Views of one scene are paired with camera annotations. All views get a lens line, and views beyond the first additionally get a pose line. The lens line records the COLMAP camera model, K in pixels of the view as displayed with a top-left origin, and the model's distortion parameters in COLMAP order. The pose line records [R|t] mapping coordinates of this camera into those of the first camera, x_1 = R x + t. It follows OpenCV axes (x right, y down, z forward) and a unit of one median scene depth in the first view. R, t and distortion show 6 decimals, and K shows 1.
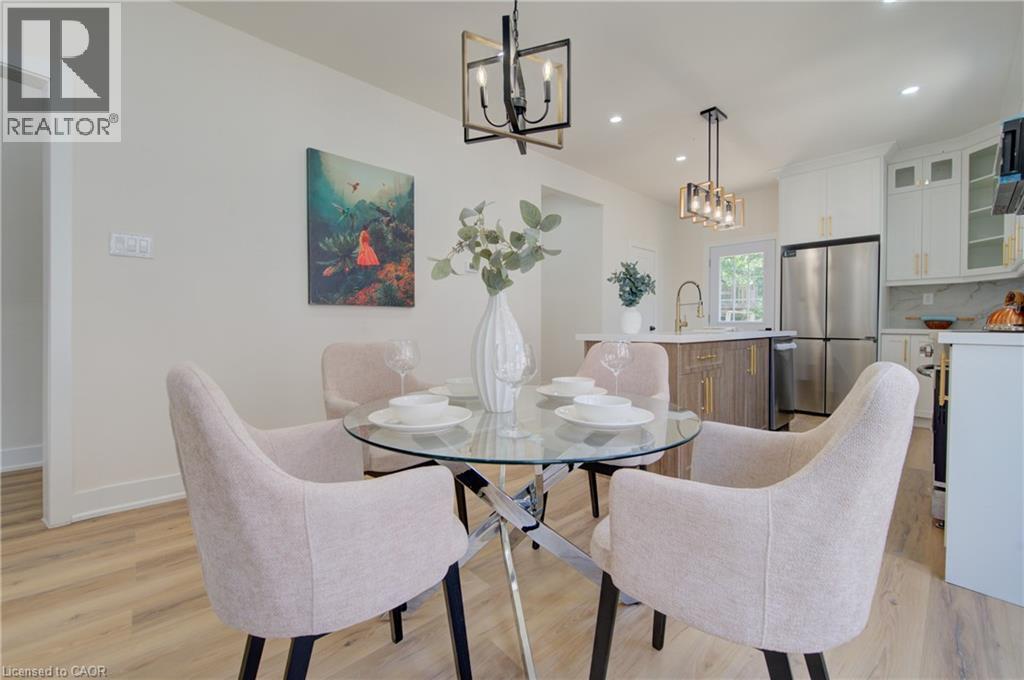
lens RADIAL K [[405.3, 0, 516.6], [0, 405.3, 336.3], [0, 0, 1]] dist [-0.010299, 0.001000]
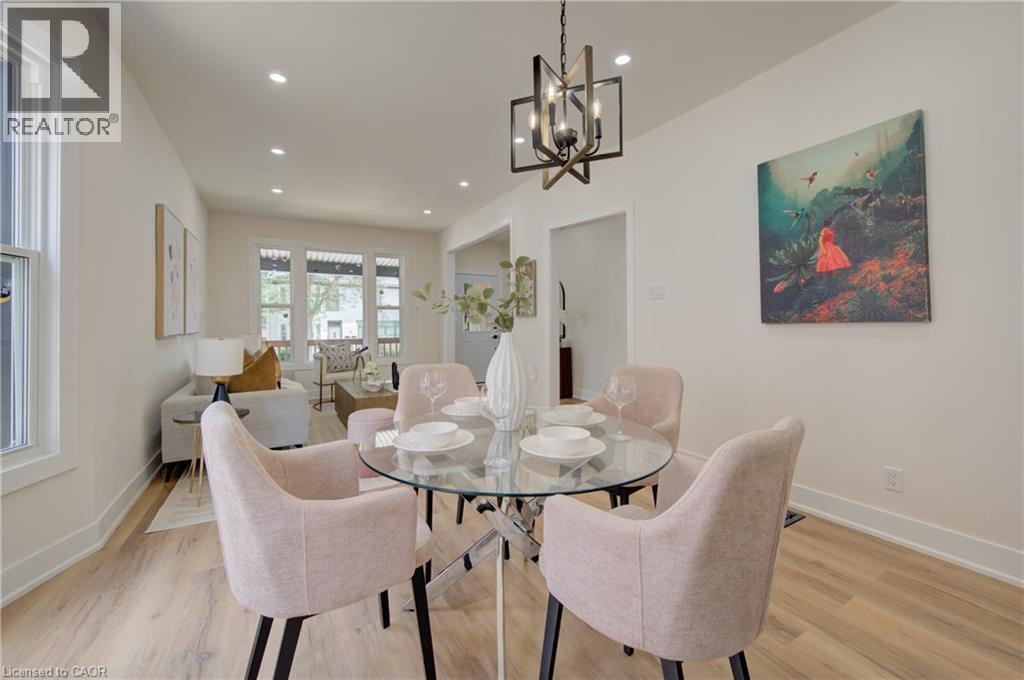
lens RADIAL K [[405.3, 0, 515.5], [0, 405.3, 331.9], [0, 0, 1]] dist [-0.010299, 0.001000]
pose [[-0.213400, 0.010978, -0.976903, 0.500066], [-0.017208, 0.999740, 0.014993, -0.058045], [0.976813, 0.020010, -0.213155, 0.562332]]
